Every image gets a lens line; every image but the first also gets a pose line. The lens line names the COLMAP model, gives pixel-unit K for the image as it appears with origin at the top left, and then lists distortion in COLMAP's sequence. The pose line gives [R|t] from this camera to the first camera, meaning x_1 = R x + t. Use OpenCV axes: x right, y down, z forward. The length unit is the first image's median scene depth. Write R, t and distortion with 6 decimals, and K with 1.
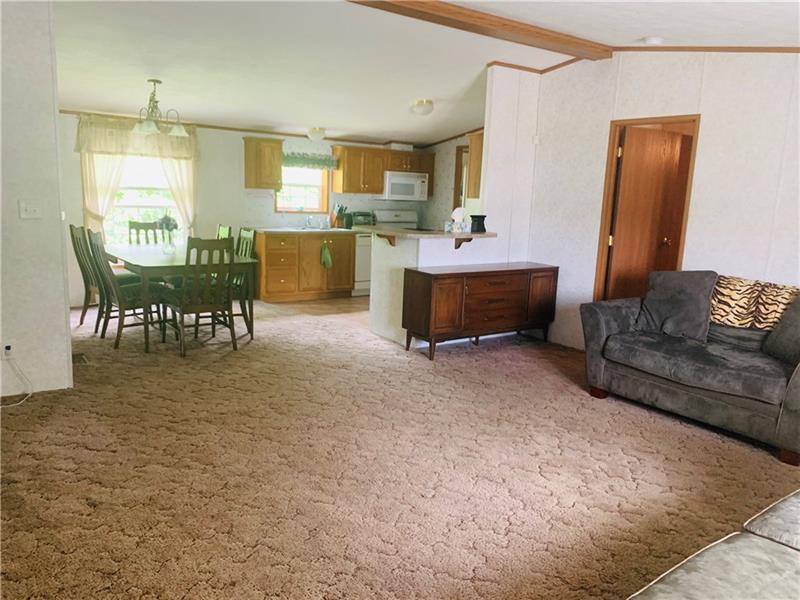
lens RADIAL K [[615.1, 0, 401.5], [0, 615.1, 314.5], [0, 0, 1]] dist [0.085117, -0.182044]
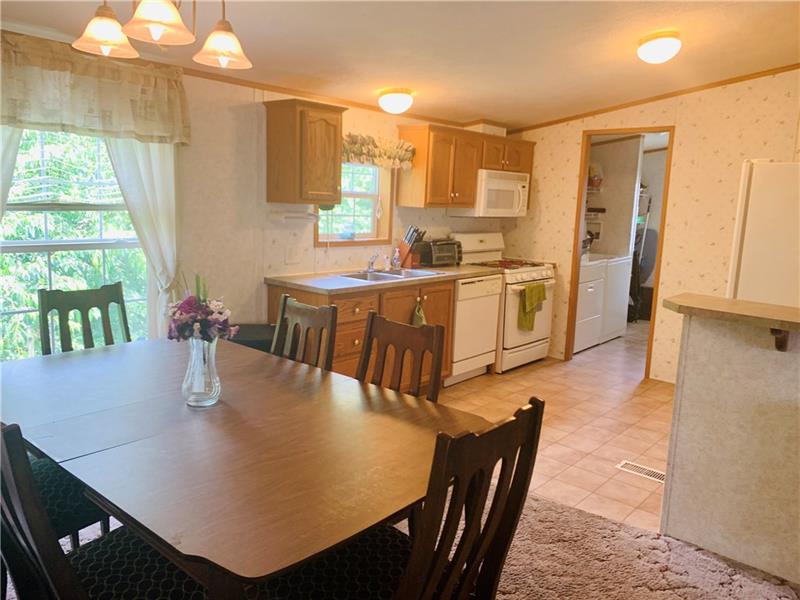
lens RADIAL K [[607.1, 0, 396.3], [0, 607.1, 294.2], [0, 0, 1]] dist [0.081825, -0.174912]
pose [[0.976945, -0.037047, 0.210251, -0.238110], [0.043010, 0.998790, -0.023859, -0.103692], [-0.209112, 0.032351, 0.977356, 0.455778]]
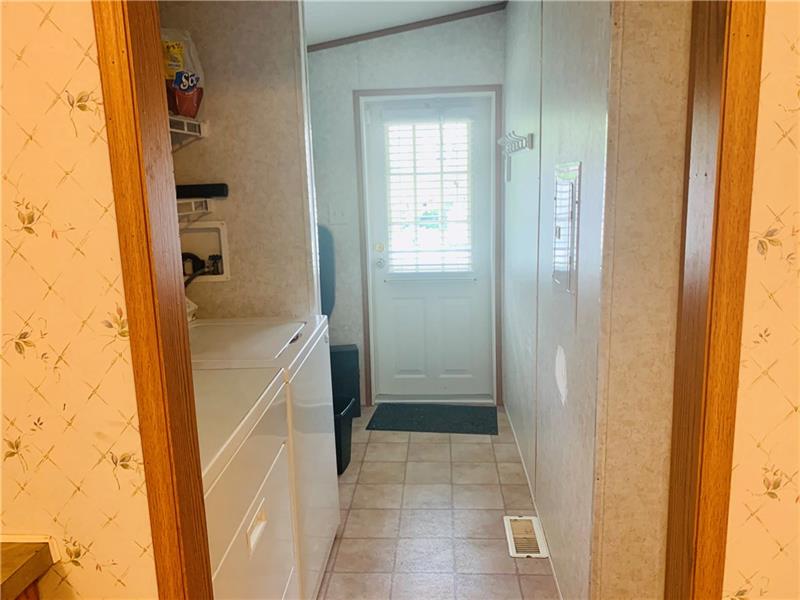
lens RADIAL K [[607.1, 0, 396.3], [0, 607.1, 294.2], [0, 0, 1]] dist [0.081825, -0.174912]
pose [[0.637408, -0.193184, 0.745916, 0.034047], [0.202734, 0.975999, 0.079530, -0.180127], [-0.743377, 0.100530, 0.661275, 0.938603]]
